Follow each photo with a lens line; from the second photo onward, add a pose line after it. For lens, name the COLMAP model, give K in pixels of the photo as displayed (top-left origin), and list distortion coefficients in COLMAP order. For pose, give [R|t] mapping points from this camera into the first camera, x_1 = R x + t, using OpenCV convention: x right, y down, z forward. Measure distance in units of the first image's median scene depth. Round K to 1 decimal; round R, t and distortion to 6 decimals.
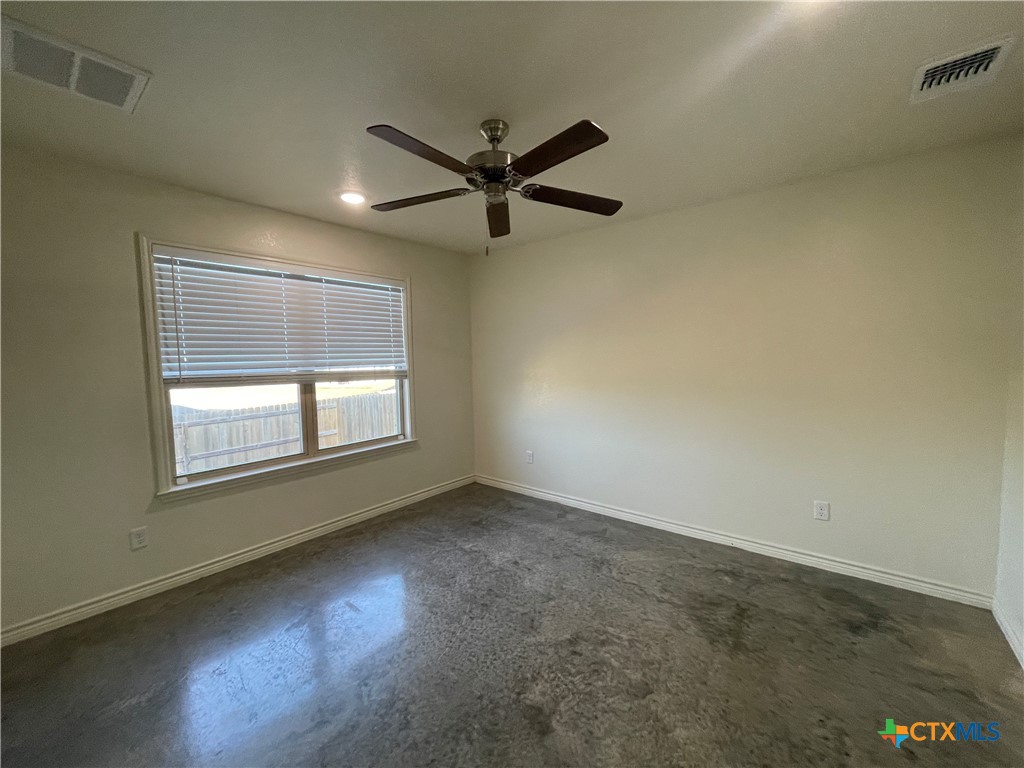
lens RADIAL K [[413.7, 0, 512.0], [0, 413.7, 384.0], [0, 0, 1]] dist [-0.001482, 0.000083]
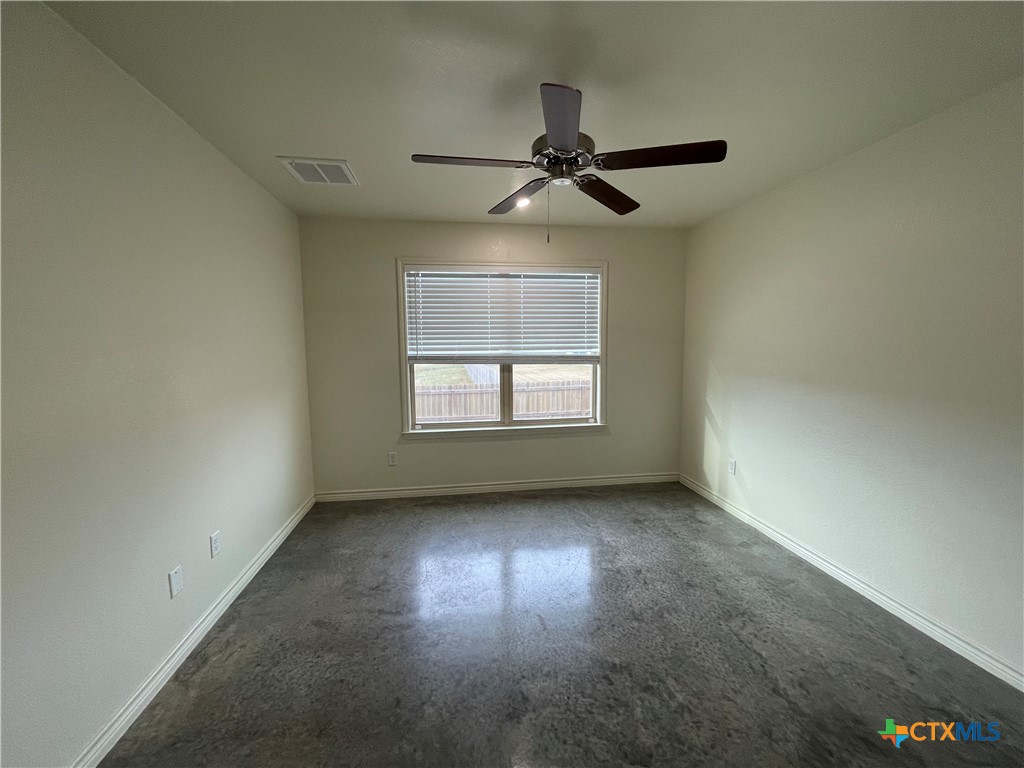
lens RADIAL K [[413.7, 0, 512.0], [0, 413.7, 384.0], [0, 0, 1]] dist [-0.001482, 0.000083]
pose [[0.737748, 0.079904, -0.670331, 0.407865], [-0.051620, 0.996740, 0.062001, -0.023799], [0.673100, -0.011138, 0.739468, 0.151138]]
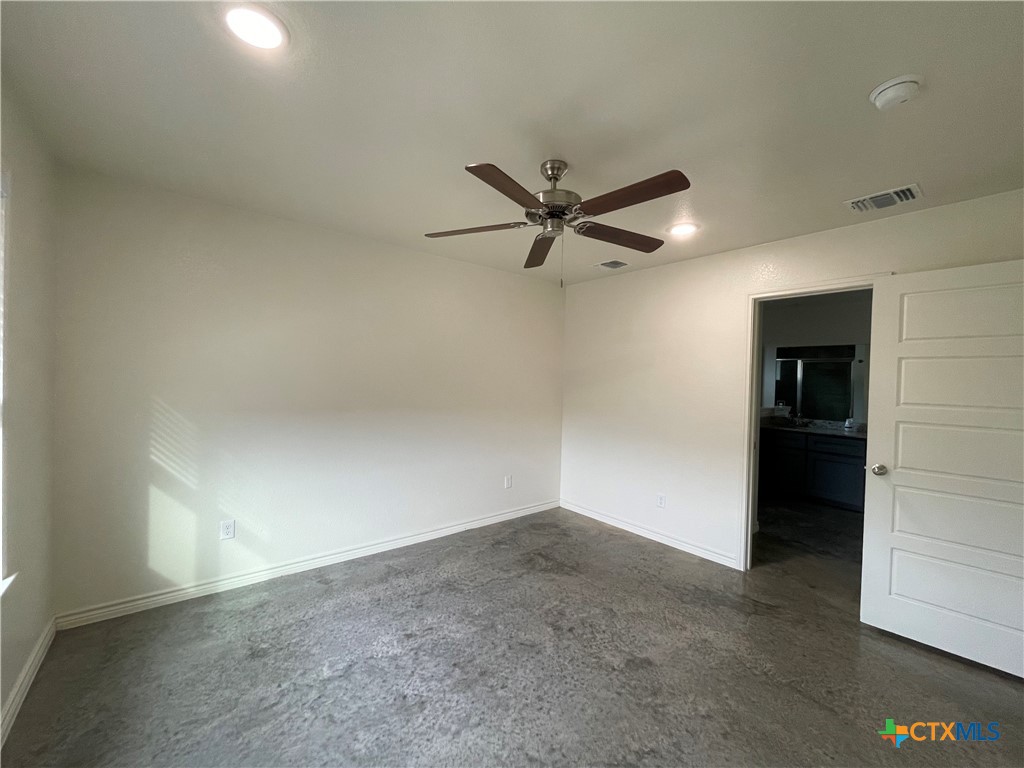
lens RADIAL K [[413.7, 0, 512.0], [0, 413.7, 384.0], [0, 0, 1]] dist [-0.001482, 0.000083]
pose [[0.199811, 0.007053, 0.979809, -0.794798], [0.034417, 0.999306, -0.014212, -0.042677], [-0.979230, 0.036562, 0.199430, 0.667124]]
